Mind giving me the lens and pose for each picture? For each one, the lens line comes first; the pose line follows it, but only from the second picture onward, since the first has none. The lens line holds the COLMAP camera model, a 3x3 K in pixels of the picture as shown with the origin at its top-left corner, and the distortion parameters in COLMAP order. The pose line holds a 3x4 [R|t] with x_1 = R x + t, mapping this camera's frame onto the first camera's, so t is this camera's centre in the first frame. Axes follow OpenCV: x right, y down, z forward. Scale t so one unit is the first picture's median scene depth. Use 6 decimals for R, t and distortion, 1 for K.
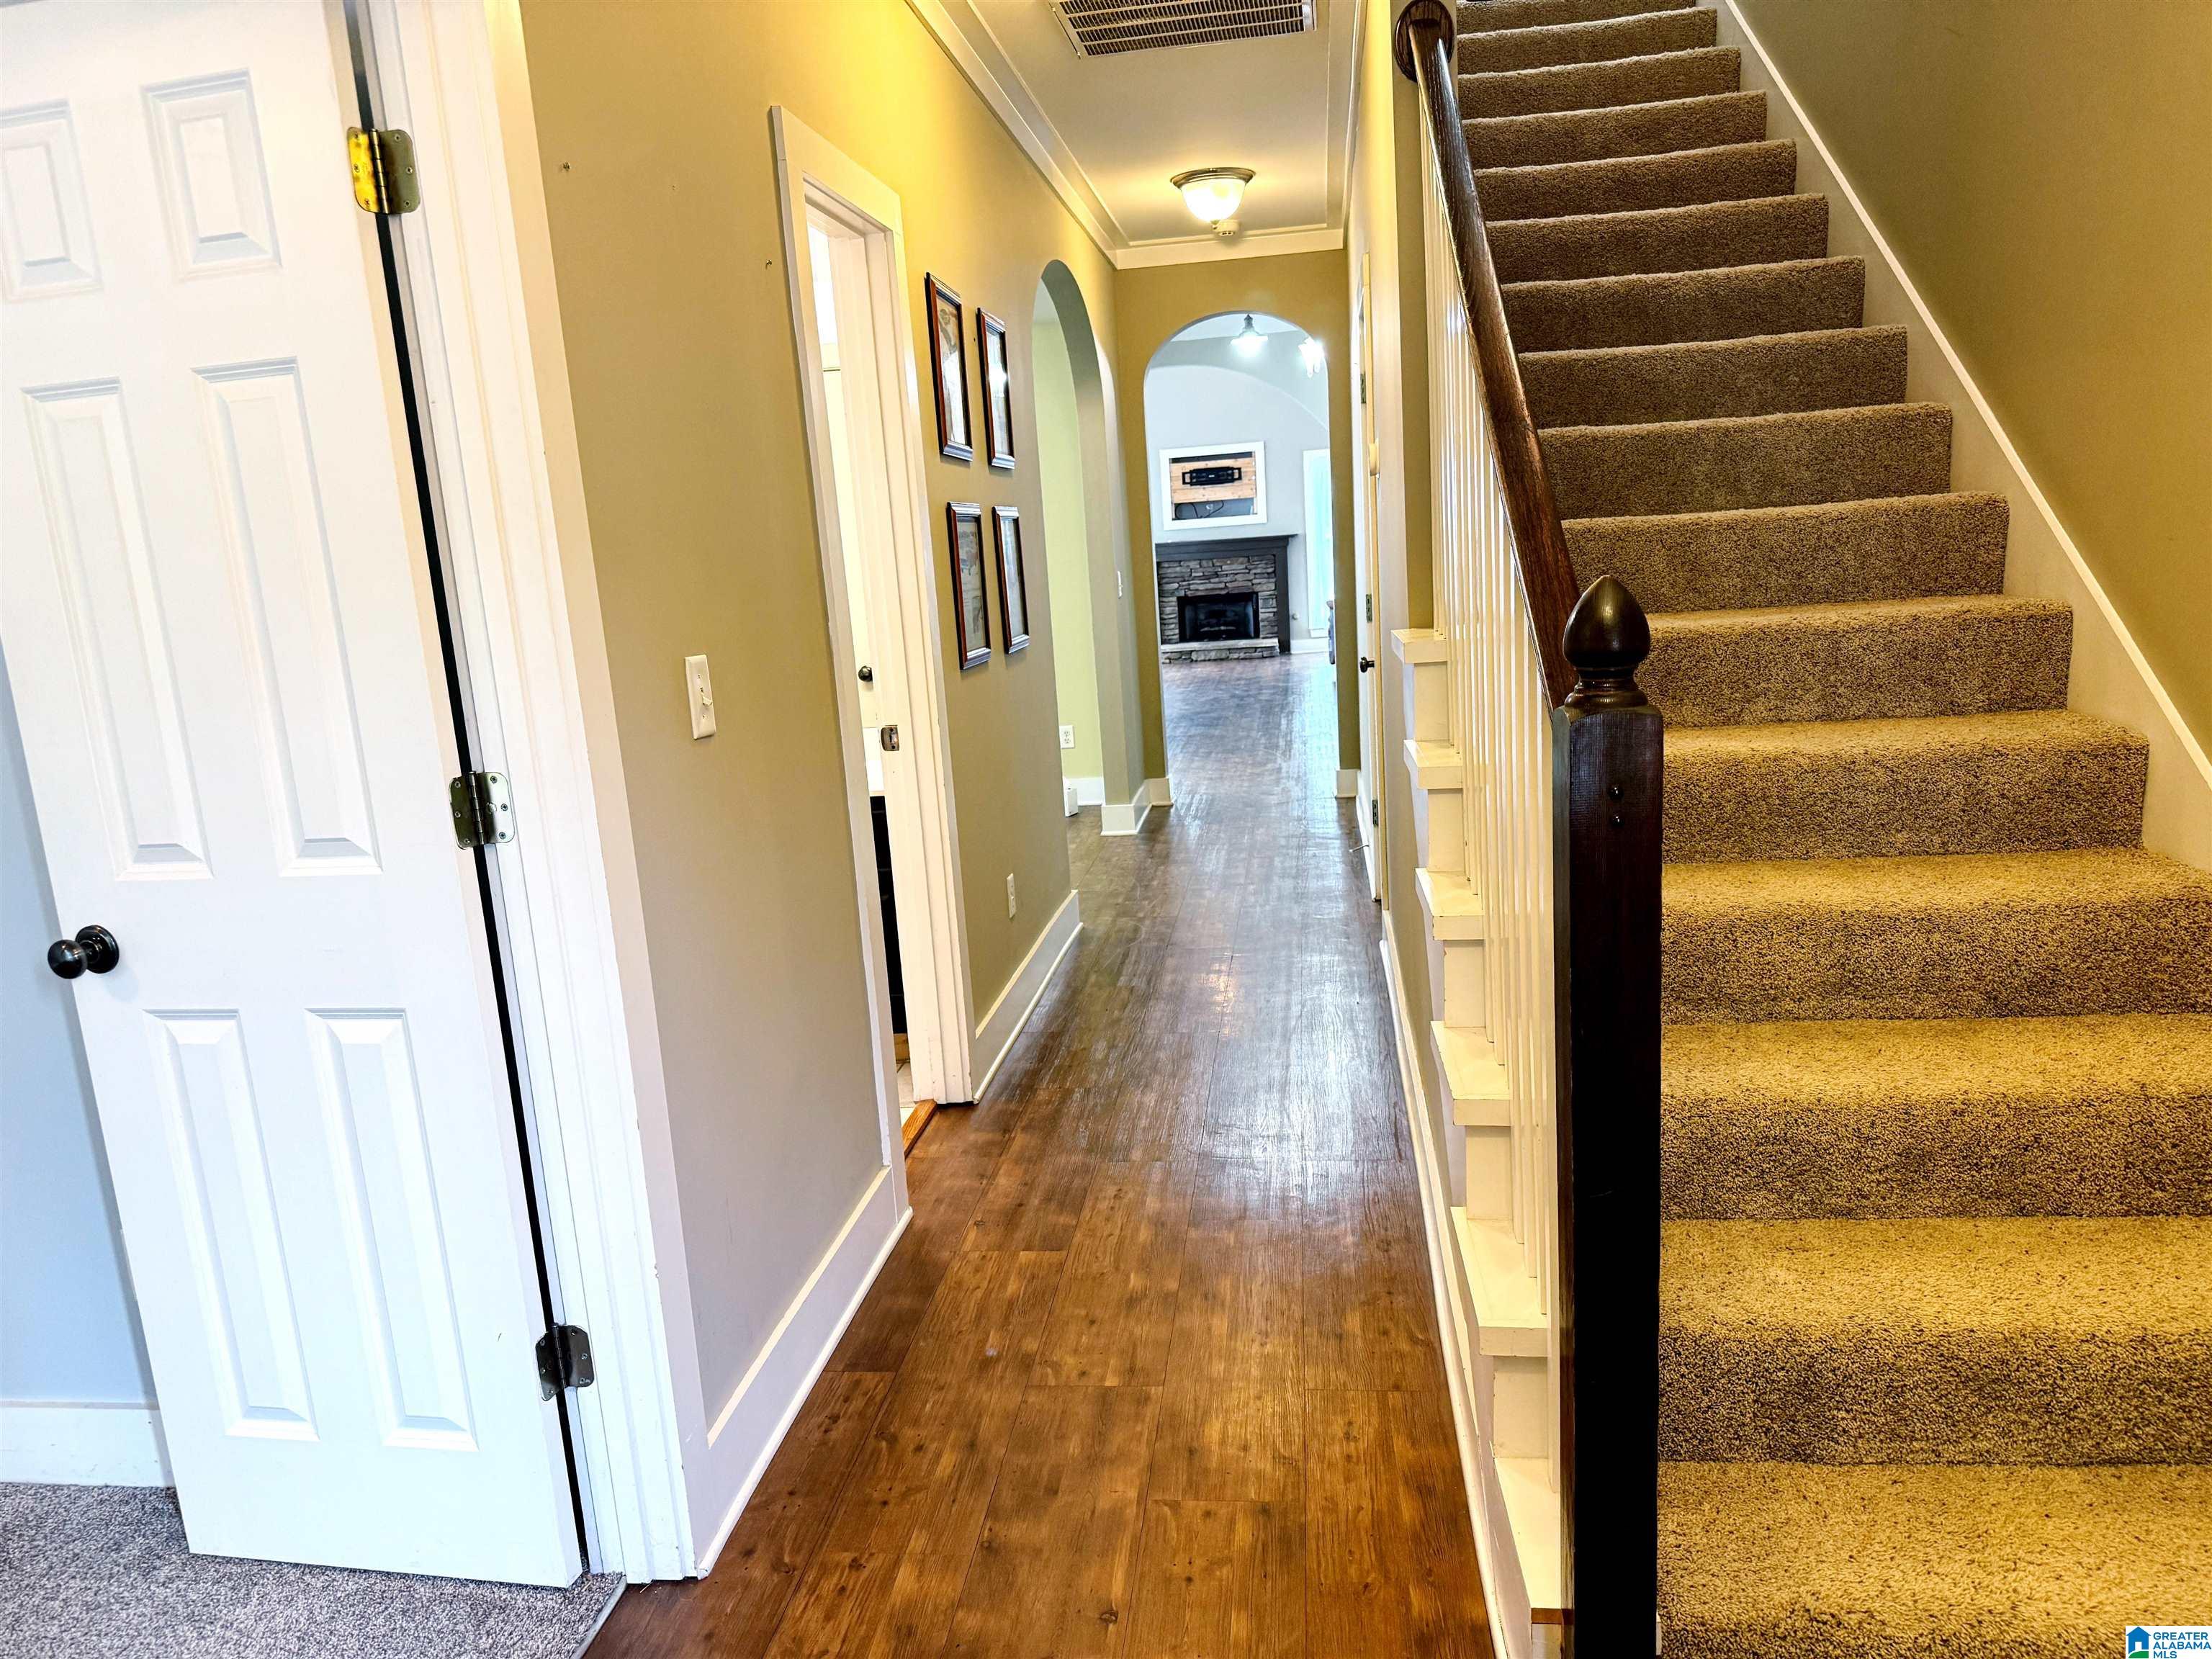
lens RADIAL K [[1552.6, 0, 1105.3], [0, 1552.6, 908.7], [0, 0, 1]] dist [-0.001749, -0.007540]
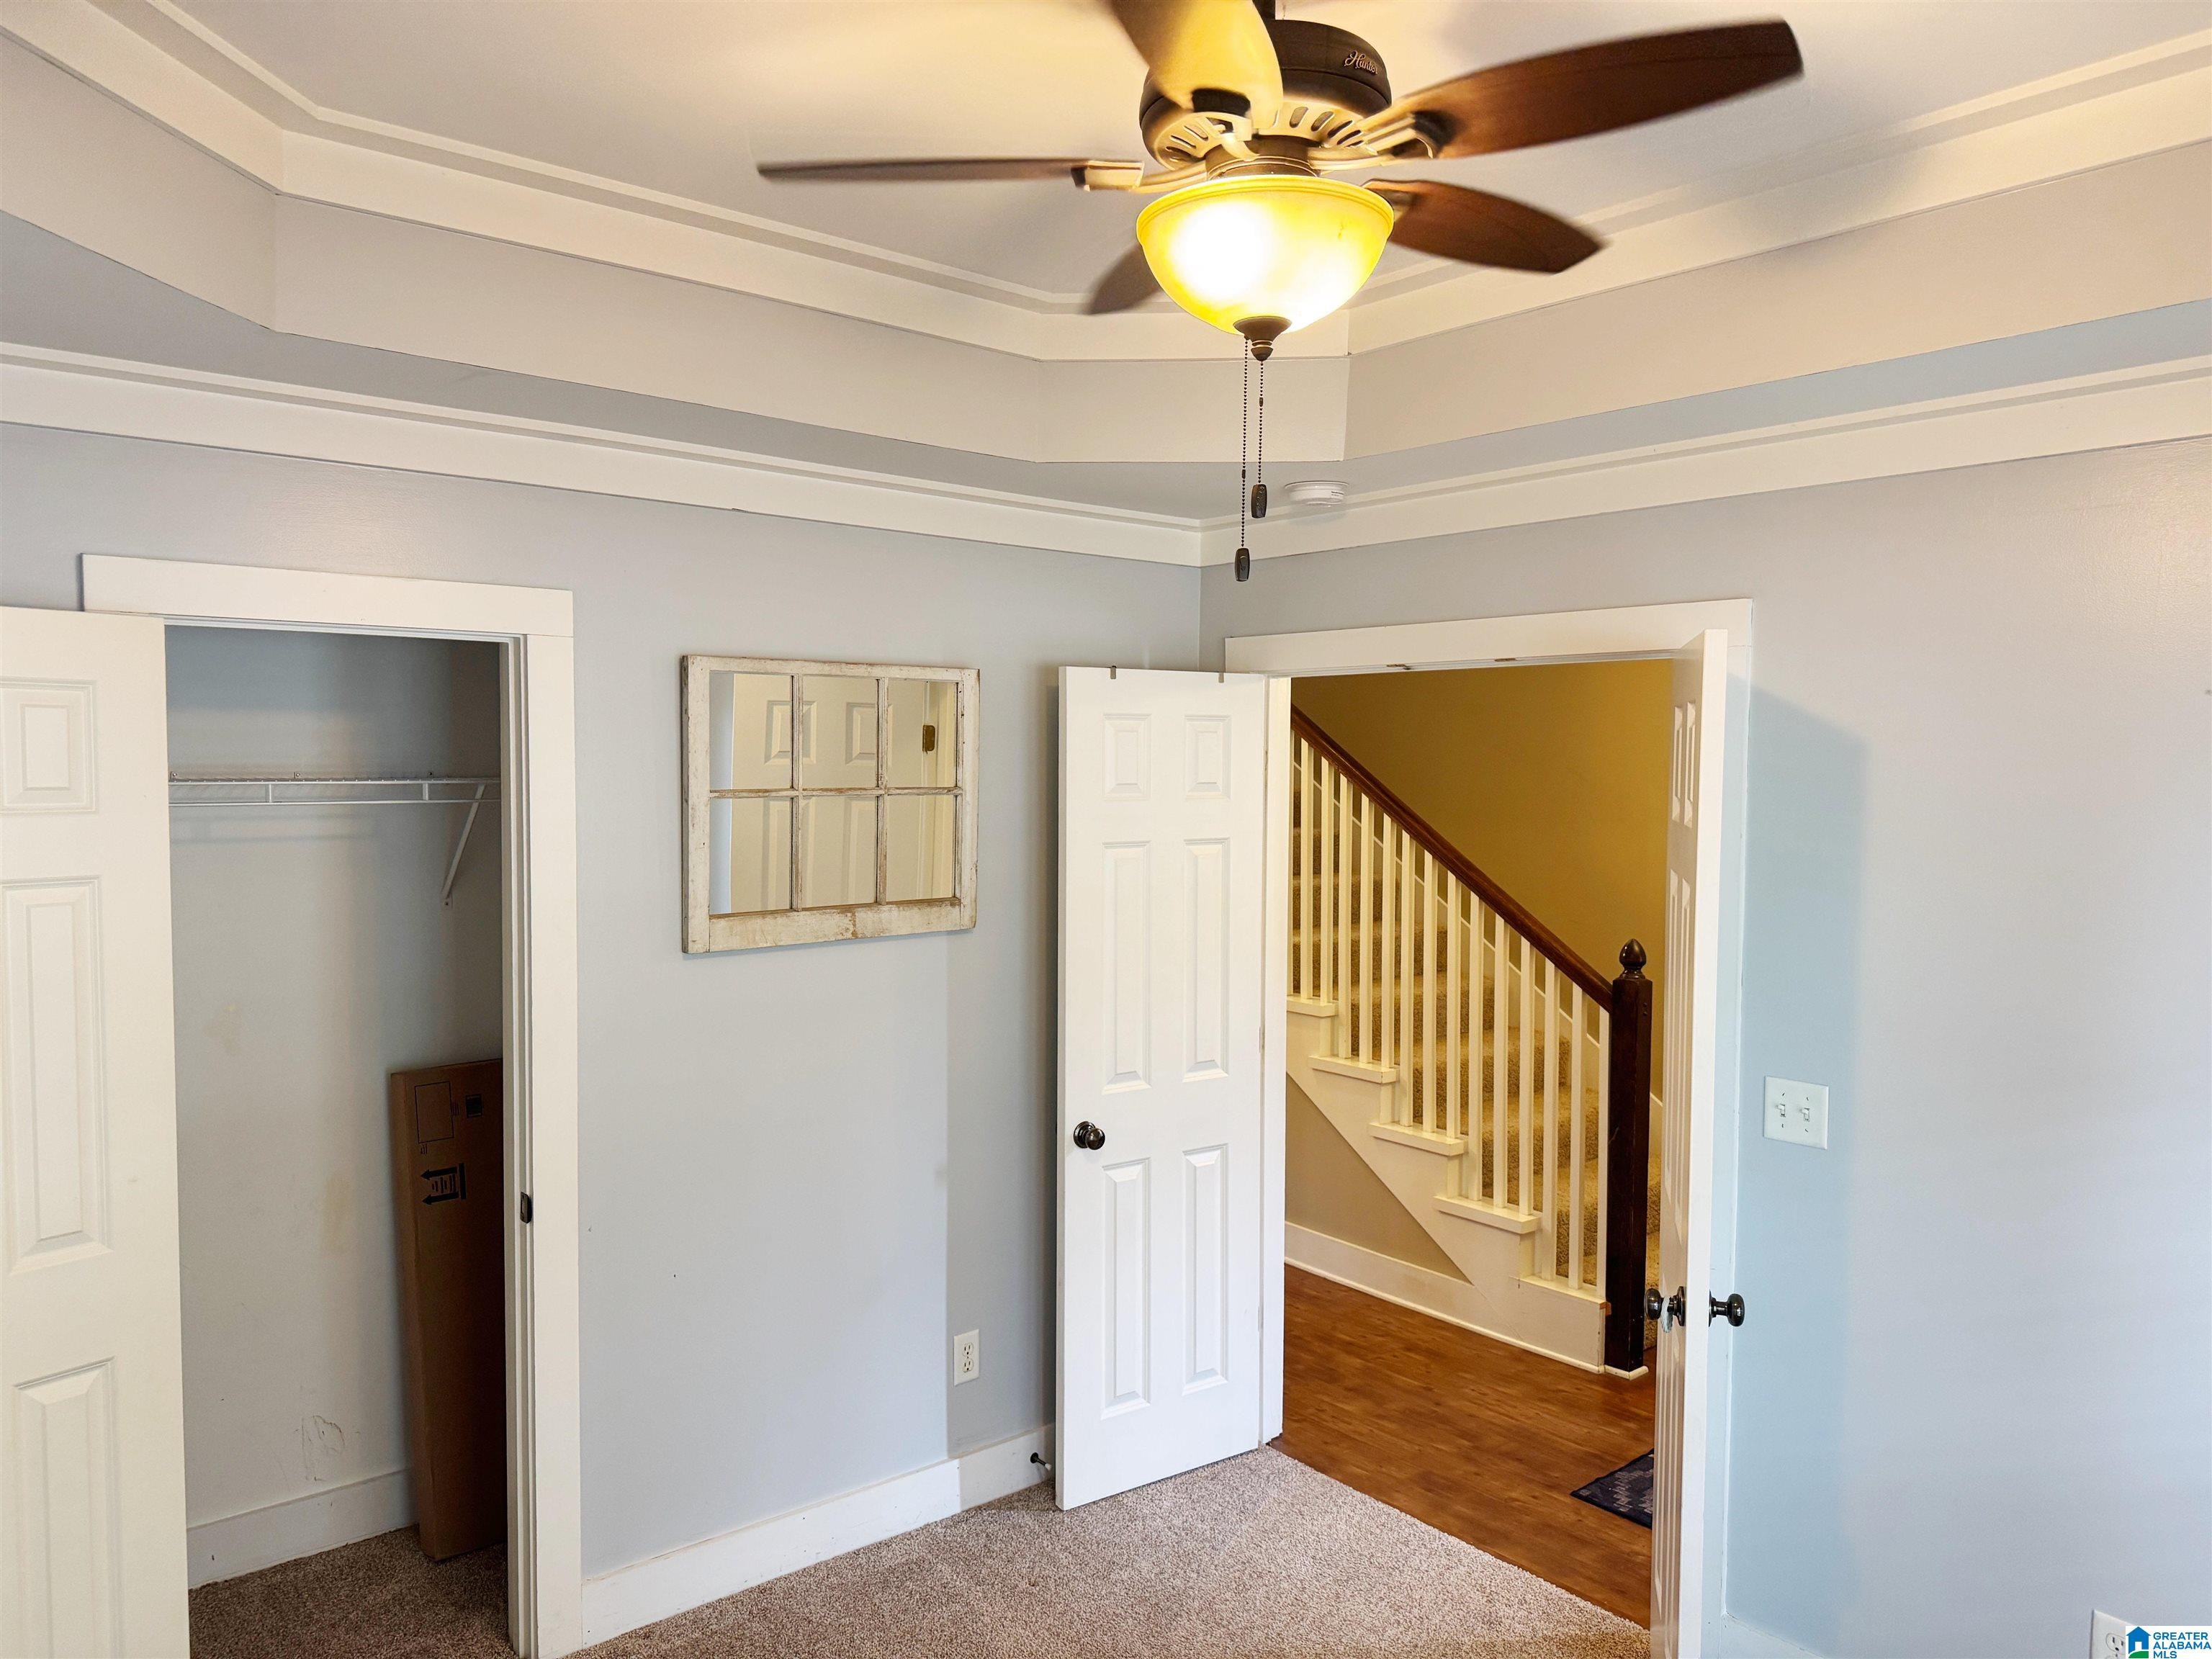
lens RADIAL K [[1552.6, 0, 1107.5], [0, 1552.6, 831.6], [0, 0, 1]] dist [-0.001749, -0.007540]
pose [[0.682333, 0.032750, 0.730308, -2.013610], [0.117877, 0.980995, -0.154125, -0.039674], [-0.721476, 0.191251, 0.665504, -0.308719]]
